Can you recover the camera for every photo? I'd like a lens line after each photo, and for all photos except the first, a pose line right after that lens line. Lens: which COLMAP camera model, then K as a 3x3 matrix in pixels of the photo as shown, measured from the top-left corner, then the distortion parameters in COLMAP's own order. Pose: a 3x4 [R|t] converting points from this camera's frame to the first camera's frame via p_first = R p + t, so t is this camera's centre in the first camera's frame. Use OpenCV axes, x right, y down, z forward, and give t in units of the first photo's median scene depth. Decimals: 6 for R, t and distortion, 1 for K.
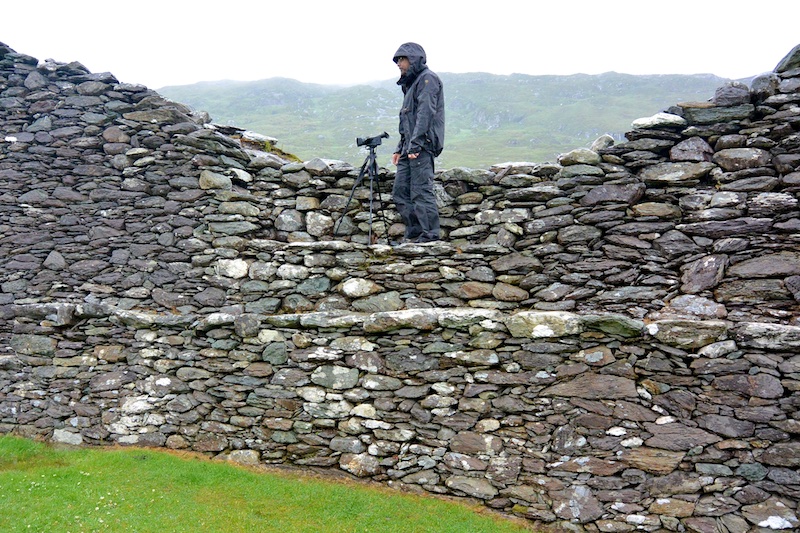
lens RADIAL K [[693.4, 0, 399.8], [0, 693.4, 263.9], [0, 0, 1]] dist [-0.126461, 0.023414]
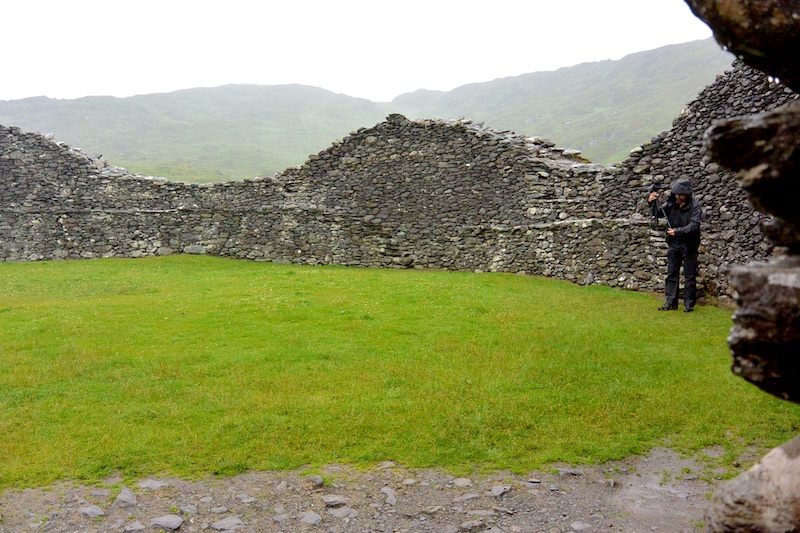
lens RADIAL K [[693.4, 0, 405.0], [0, 693.4, 268.3], [0, 0, 1]] dist [-0.126461, 0.023414]
pose [[0.725808, 0.015745, -0.687717, 1.341977], [0.027905, 0.998241, 0.052306, 0.080335], [0.687331, -0.057155, 0.724092, -1.398377]]
